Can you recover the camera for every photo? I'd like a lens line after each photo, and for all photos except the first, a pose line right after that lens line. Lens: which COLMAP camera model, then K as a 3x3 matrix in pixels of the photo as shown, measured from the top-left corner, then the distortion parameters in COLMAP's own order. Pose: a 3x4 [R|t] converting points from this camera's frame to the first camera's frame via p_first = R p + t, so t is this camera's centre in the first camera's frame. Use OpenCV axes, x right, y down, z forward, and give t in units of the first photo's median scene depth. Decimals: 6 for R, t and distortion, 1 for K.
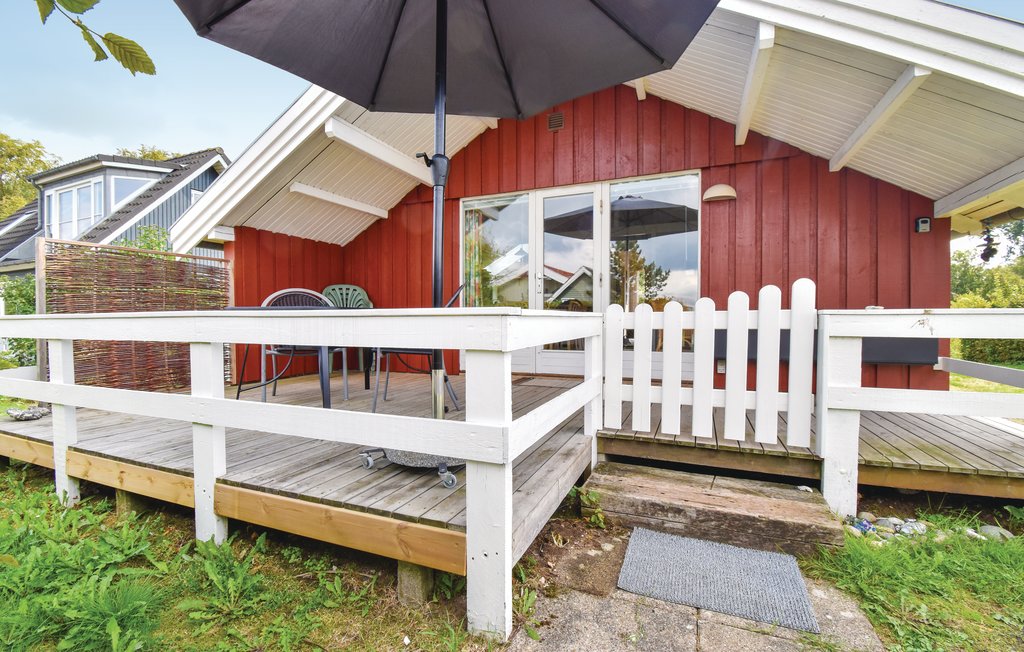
lens RADIAL K [[456.5, 0, 494.8], [0, 456.5, 325.9], [0, 0, 1]] dist [-0.002592, -0.000657]
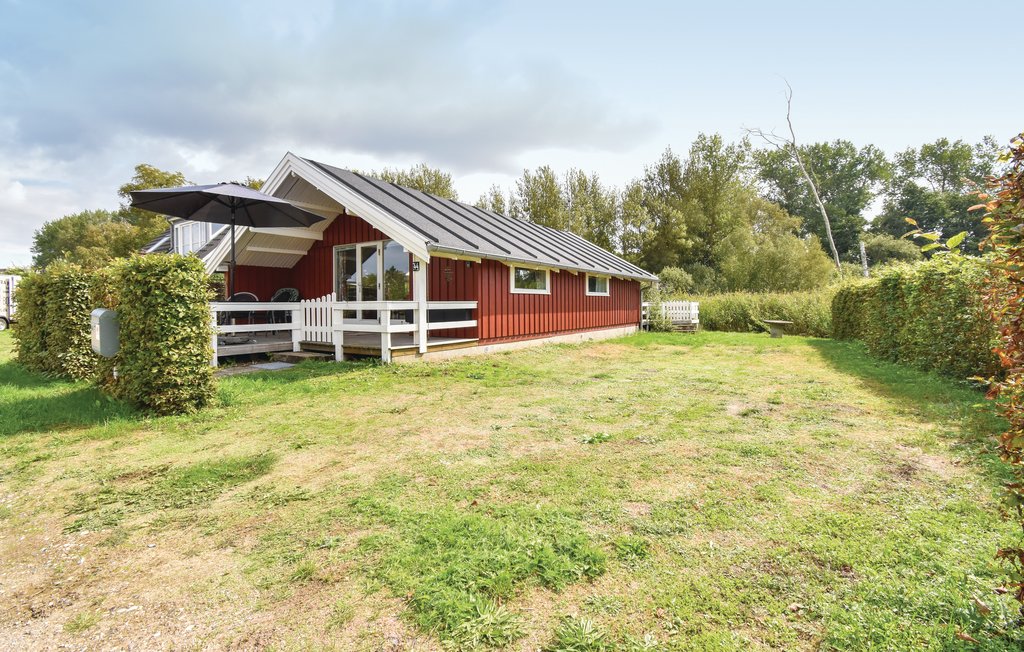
lens RADIAL K [[468.2, 0, 513.5], [0, 468.2, 305.8], [0, 0, 1]] dist [0.002258, -0.000054]
pose [[0.982415, -0.003201, -0.186681, 2.482148], [0.000976, 0.999927, -0.012010, 0.036062], [0.186706, 0.011616, 0.982347, -2.032689]]
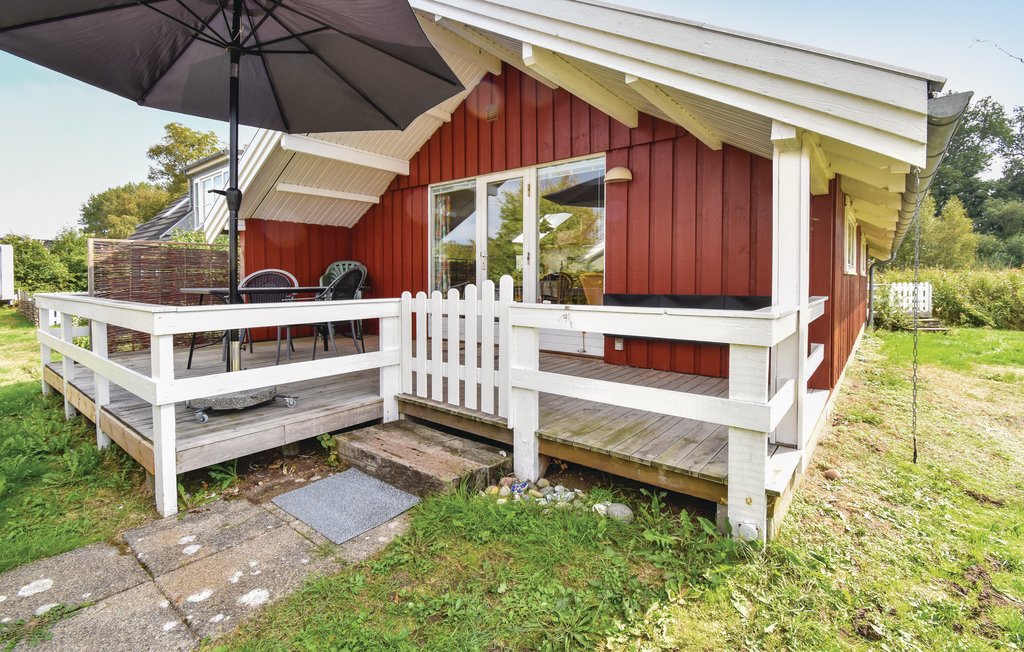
lens RADIAL K [[465.8, 0, 511.2], [0, 465.8, 292.7], [0, 0, 1]] dist [-0.002211, -0.000725]
pose [[0.967313, 0.010369, -0.253375, 0.935964], [-0.006475, 0.999848, 0.016199, -0.073003], [0.253504, -0.014029, 0.967233, -0.144424]]
